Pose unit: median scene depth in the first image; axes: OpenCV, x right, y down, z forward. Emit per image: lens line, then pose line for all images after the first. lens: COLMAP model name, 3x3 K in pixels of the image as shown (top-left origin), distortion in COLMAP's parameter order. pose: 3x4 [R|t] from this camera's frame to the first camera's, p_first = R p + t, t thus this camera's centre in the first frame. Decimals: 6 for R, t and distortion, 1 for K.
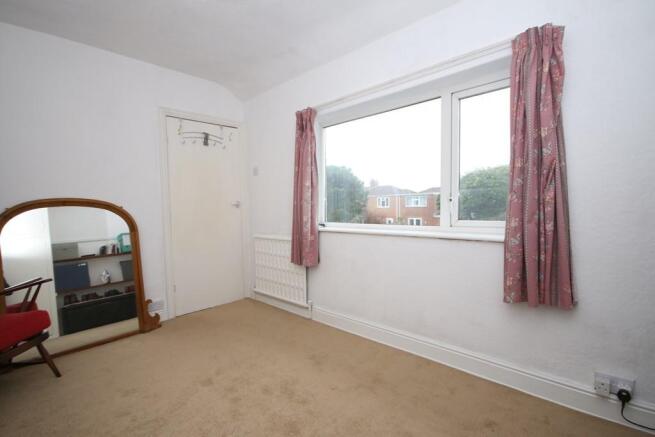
lens RADIAL K [[300.9, 0, 327.7], [0, 300.9, 222.8], [0, 0, 1]] dist [0.000381, -0.001017]
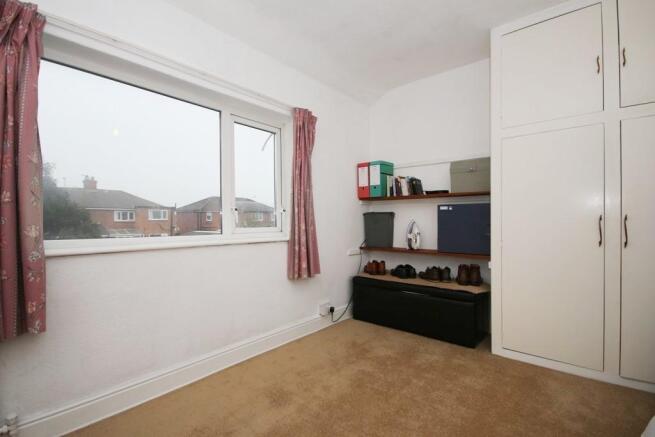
lens RADIAL K [[300.9, 0, 327.7], [0, 300.9, 222.8], [0, 0, 1]] dist [0.000381, -0.001017]
pose [[-0.033640, 0.019938, 0.999235, -0.718968], [0.065714, 0.997682, -0.017695, 0.015547], [-0.997271, 0.065069, -0.034873, 0.717659]]
